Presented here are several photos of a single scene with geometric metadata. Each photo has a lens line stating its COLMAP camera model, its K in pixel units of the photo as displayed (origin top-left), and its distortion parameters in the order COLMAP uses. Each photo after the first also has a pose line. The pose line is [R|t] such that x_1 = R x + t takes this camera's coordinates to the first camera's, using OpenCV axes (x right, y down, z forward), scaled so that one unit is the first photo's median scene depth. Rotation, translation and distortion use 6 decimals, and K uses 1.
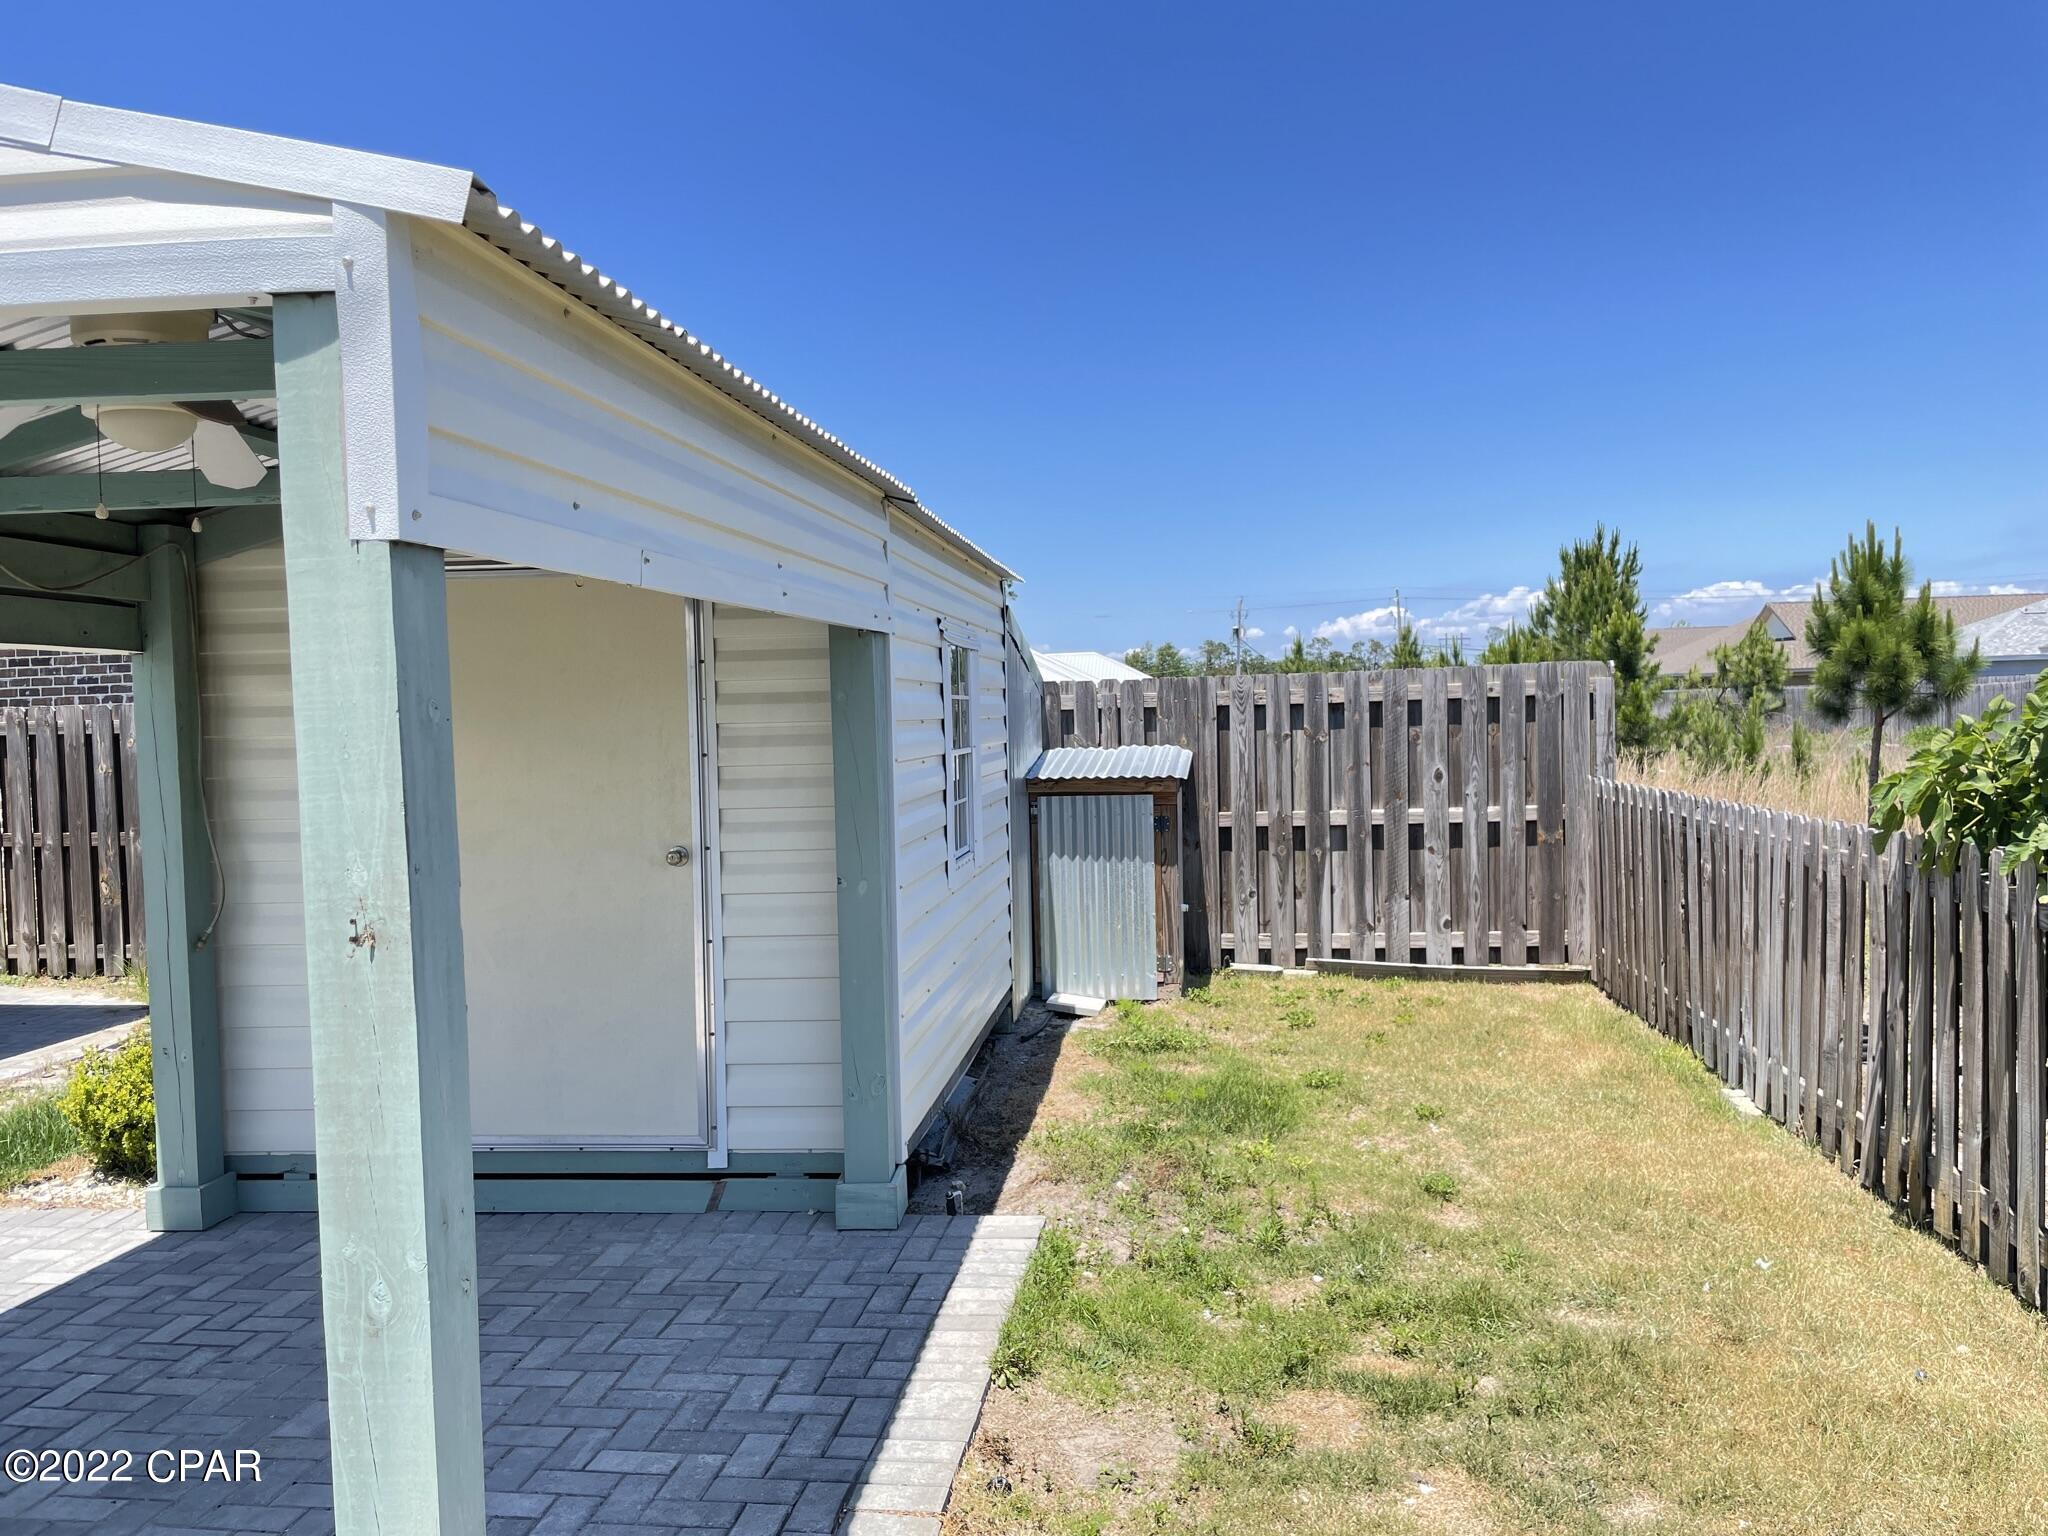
lens RADIAL K [[1555.5, 0, 1038.2], [0, 1555.5, 751.5], [0, 0, 1]] dist [0.079707, -0.106915]
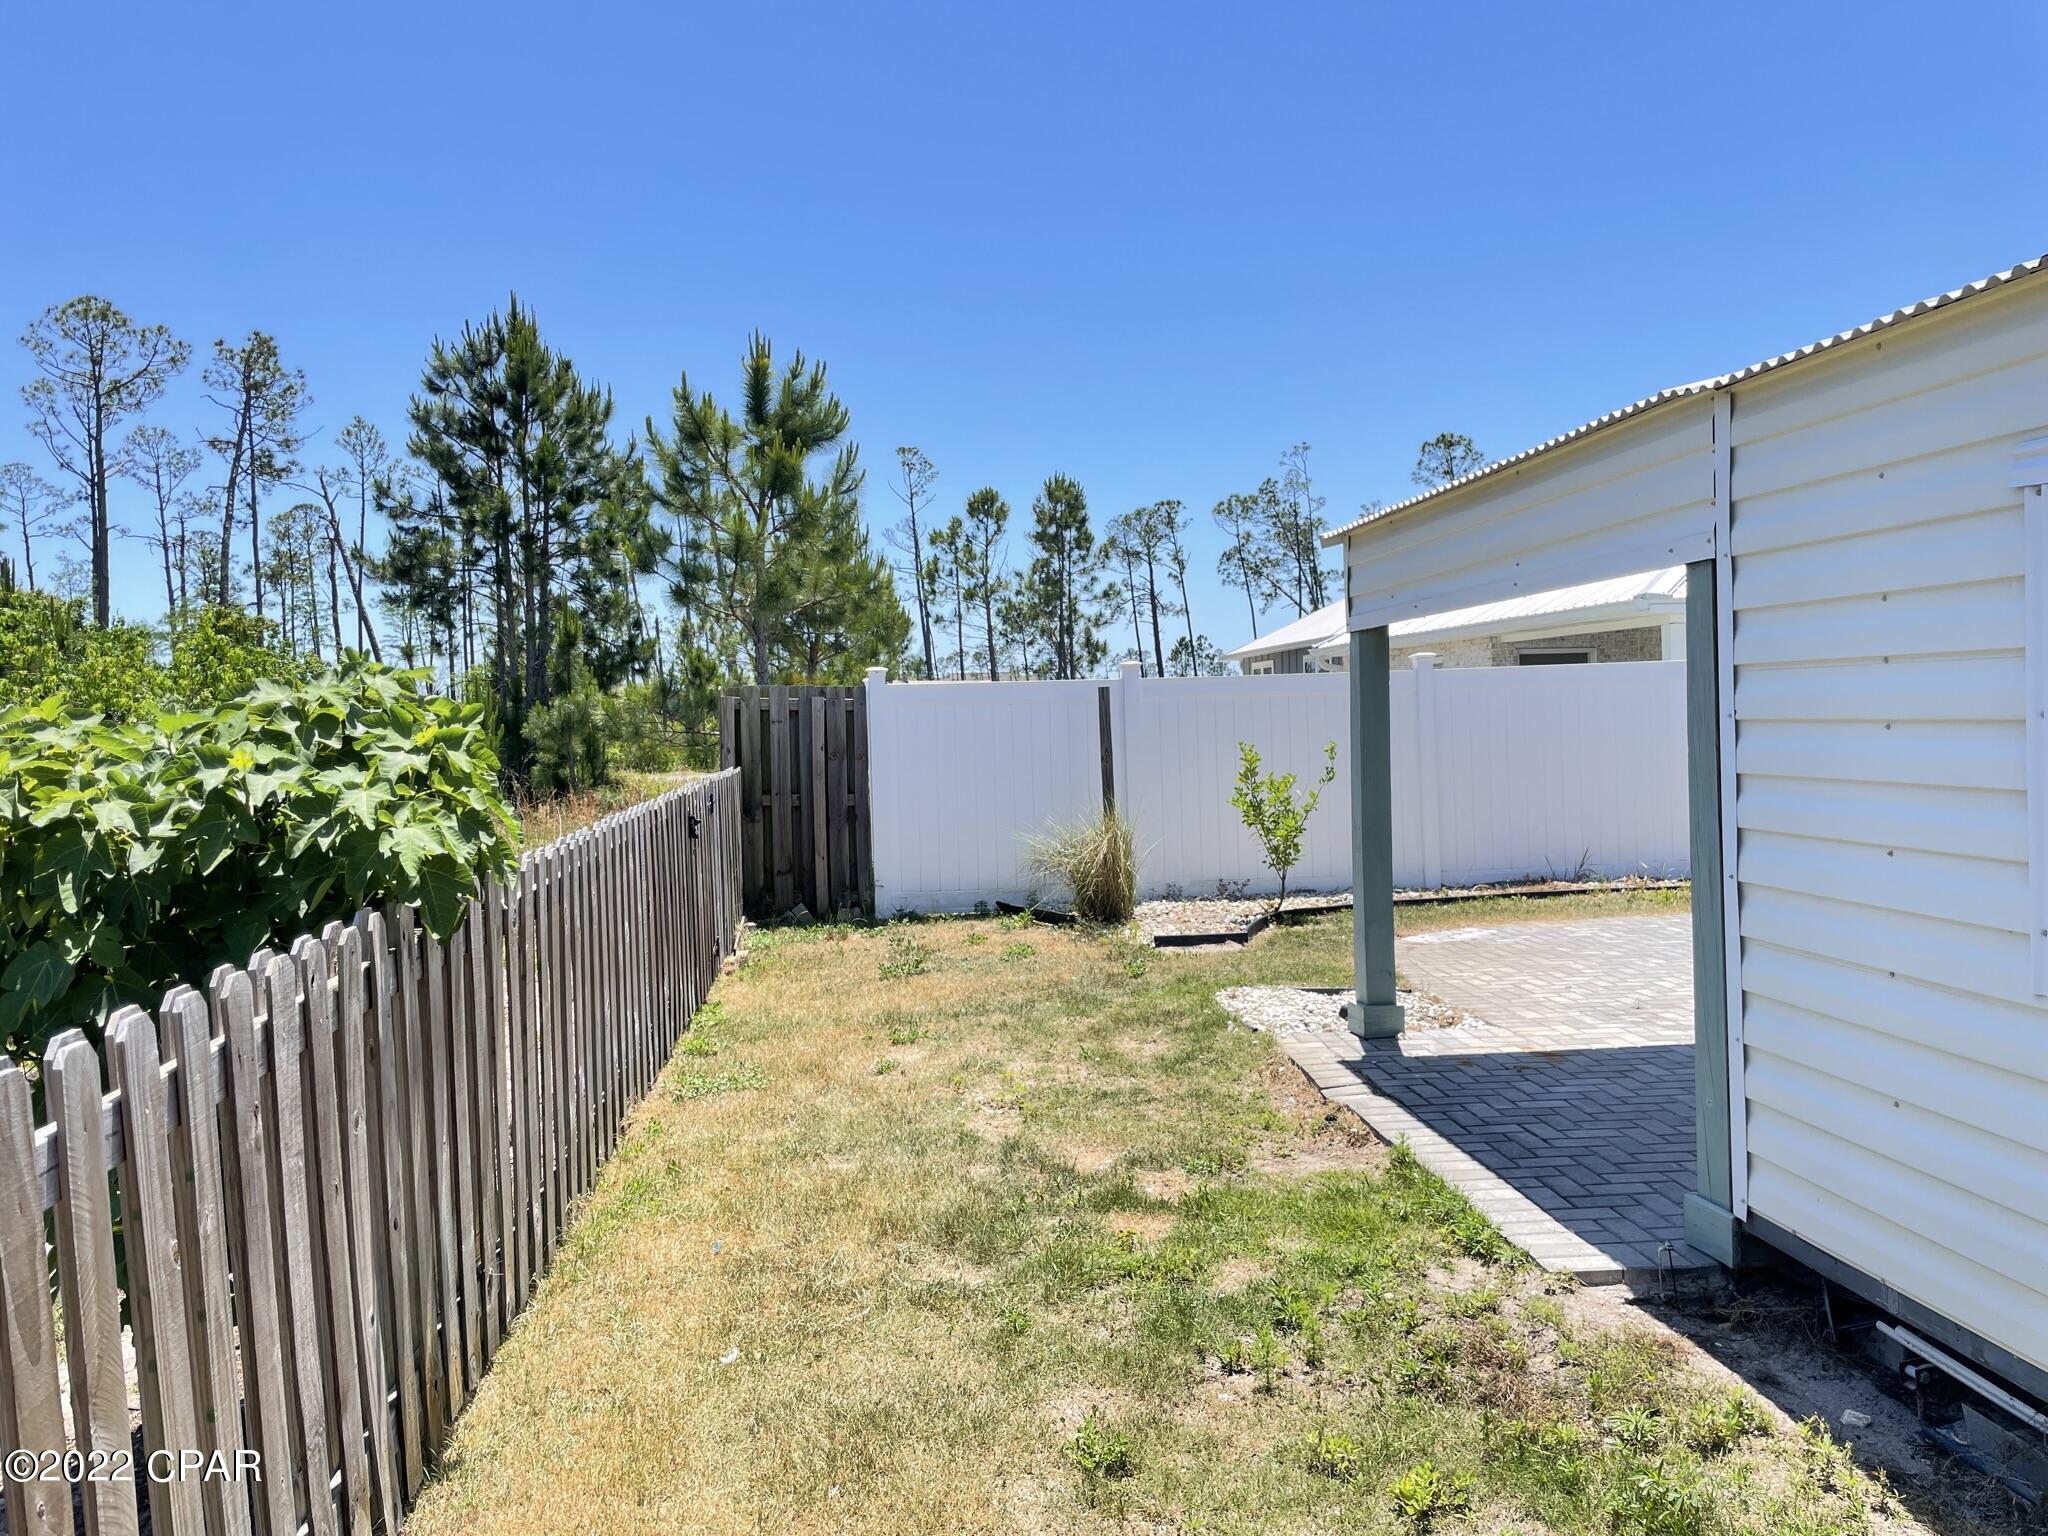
lens RADIAL K [[1555.5, 0, 1037.6], [0, 1555.5, 773.9], [0, 0, 1]] dist [0.079707, -0.106915]
pose [[-0.972893, 0.064096, -0.222196, 0.451367], [0.049695, 0.996322, 0.069811, -0.040377], [0.225854, 0.056877, -0.972499, 1.783385]]
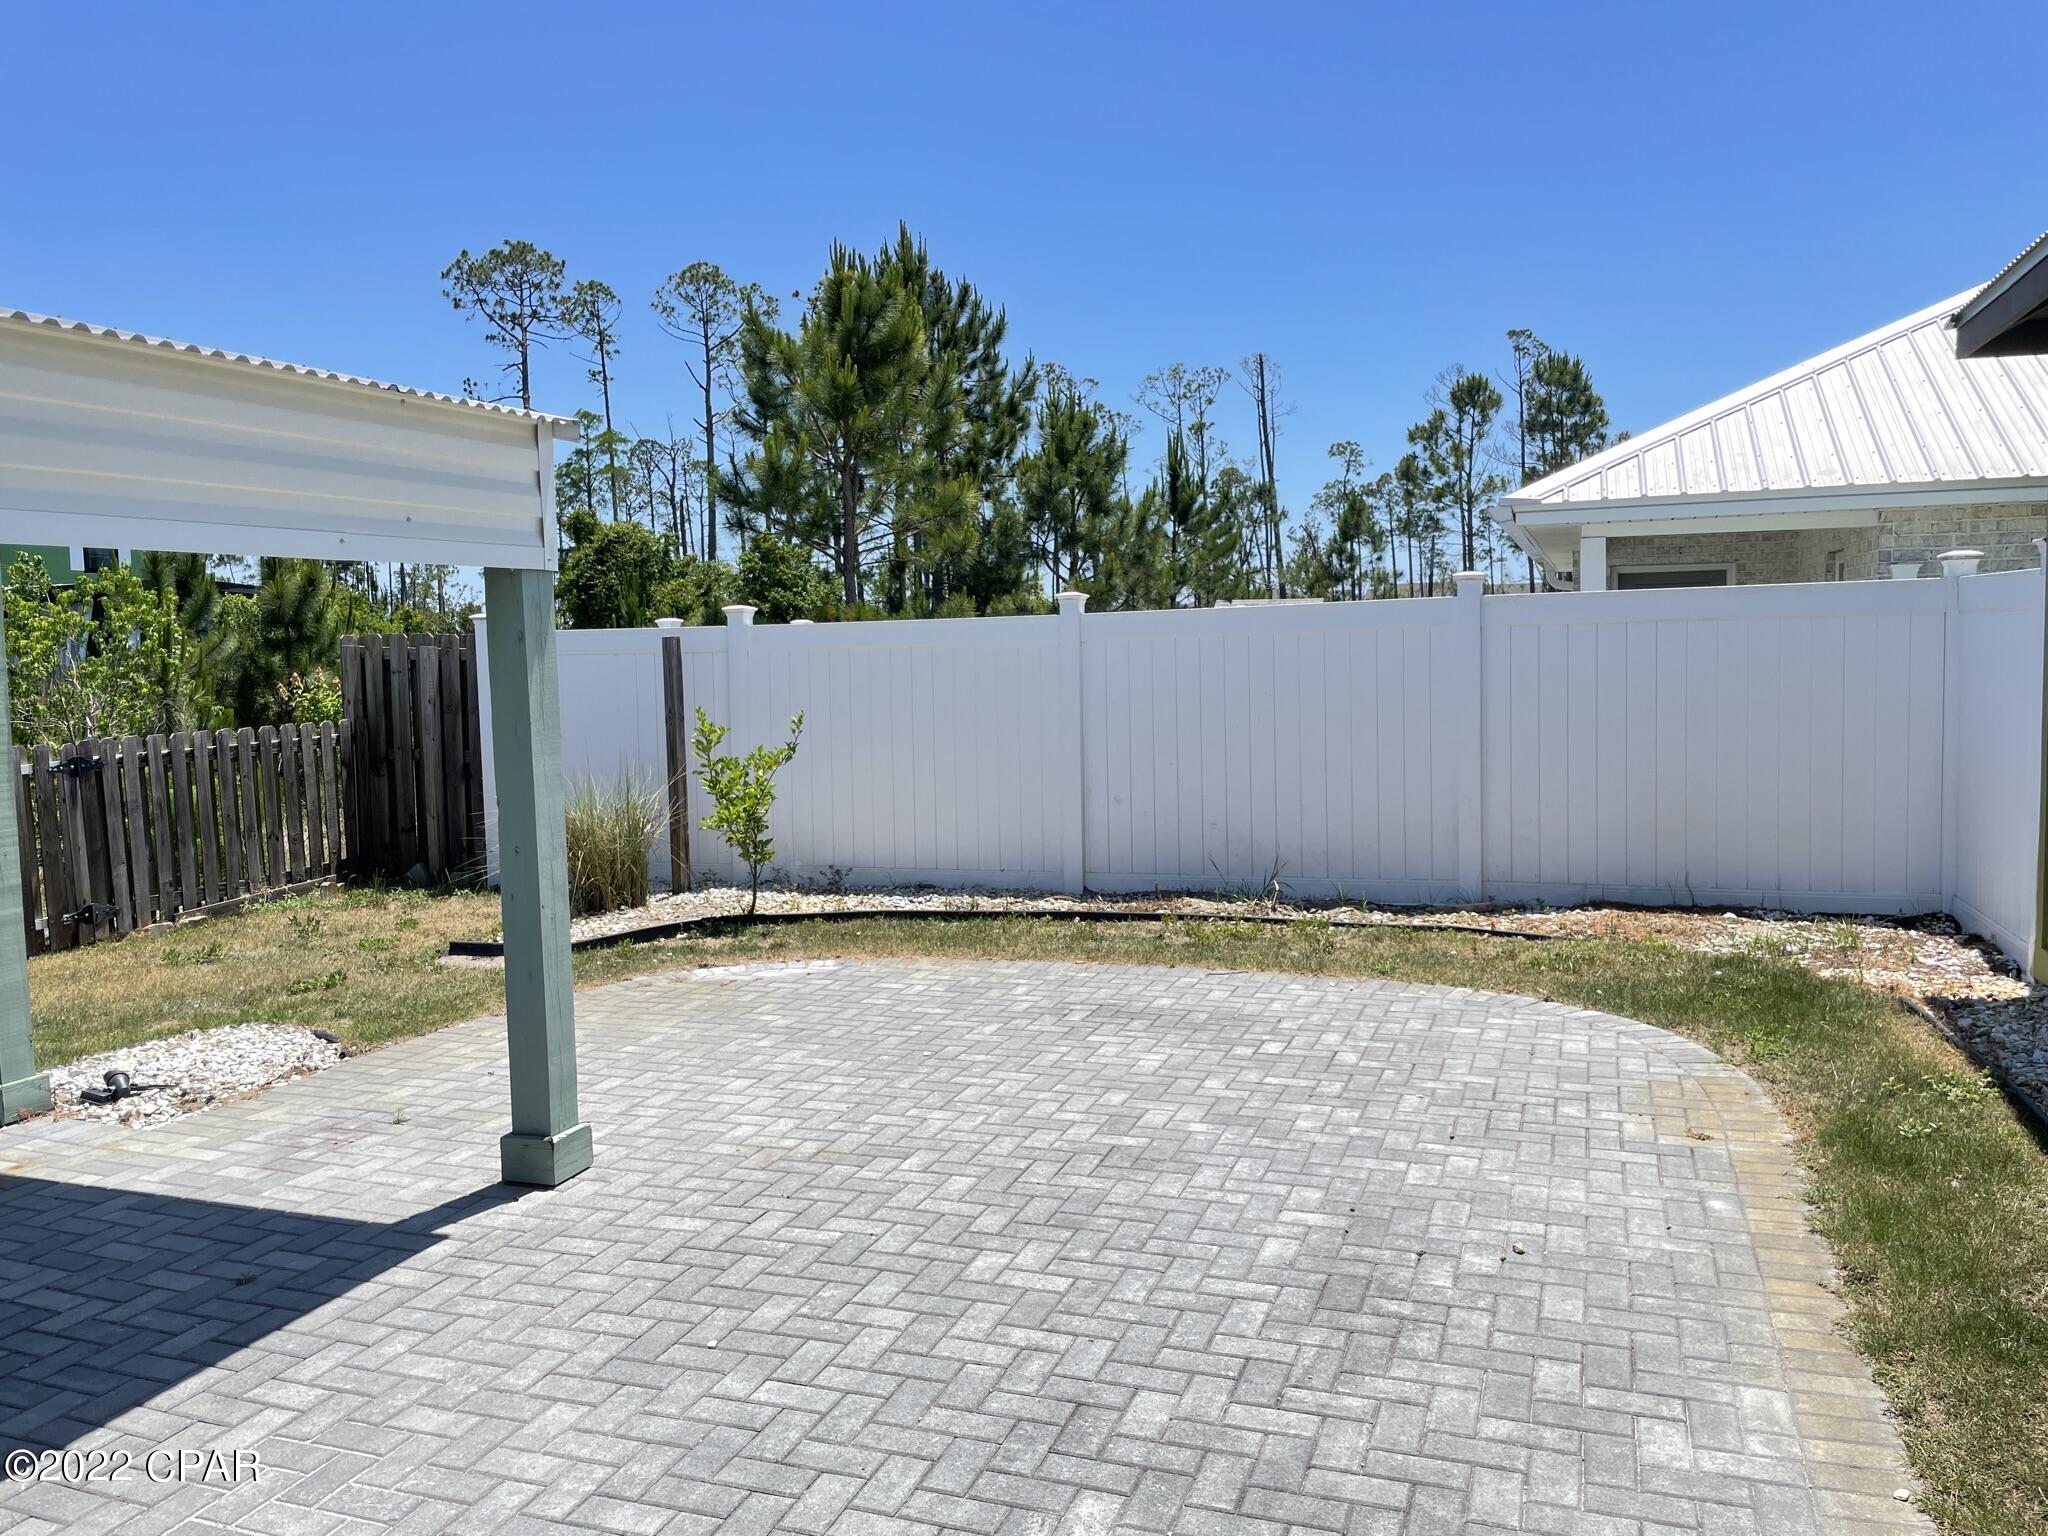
lens RADIAL K [[1555.5, 0, 1019.4], [0, 1555.5, 767.0], [0, 0, 1]] dist [0.079707, -0.106915]
pose [[-0.971677, 0.035392, 0.233647, -1.180954], [0.060228, 0.993160, 0.100032, -0.008681], [-0.228509, 0.111271, -0.967162, 1.368017]]
